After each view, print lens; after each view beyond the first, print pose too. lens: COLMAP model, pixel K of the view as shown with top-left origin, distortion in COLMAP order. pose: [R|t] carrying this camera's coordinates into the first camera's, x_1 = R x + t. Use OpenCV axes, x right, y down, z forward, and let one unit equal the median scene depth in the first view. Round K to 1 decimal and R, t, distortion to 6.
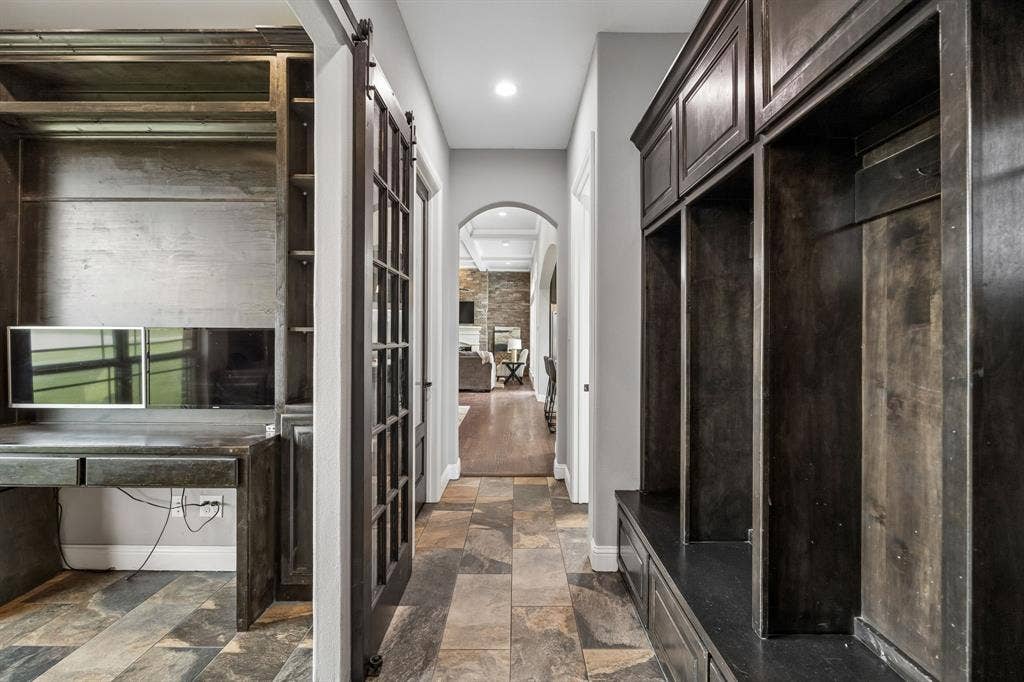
lens RADIAL K [[462.7, 0, 513.8], [0, 462.7, 339.0], [0, 0, 1]] dist [-0.013229, -0.000310]
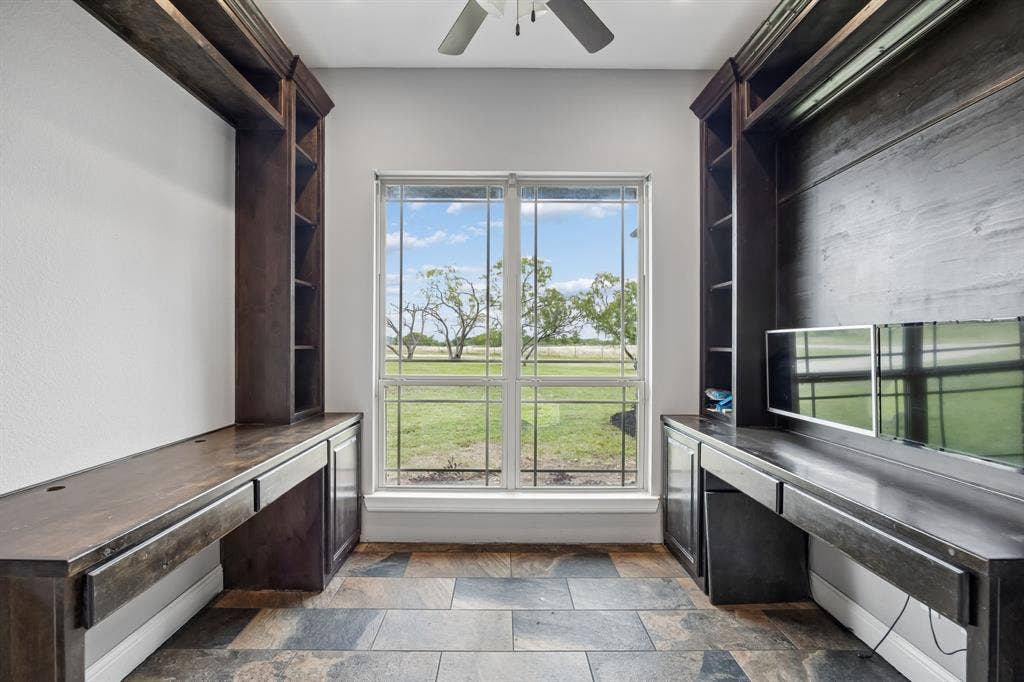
lens RADIAL K [[462.7, 0, 511.3], [0, 462.7, 347.5], [0, 0, 1]] dist [-0.013229, -0.000310]
pose [[0.015839, -0.003984, -0.999867, -0.090781], [-0.006699, 0.999969, -0.004090, 0.016468], [0.999852, 0.006762, 0.015812, 0.405045]]
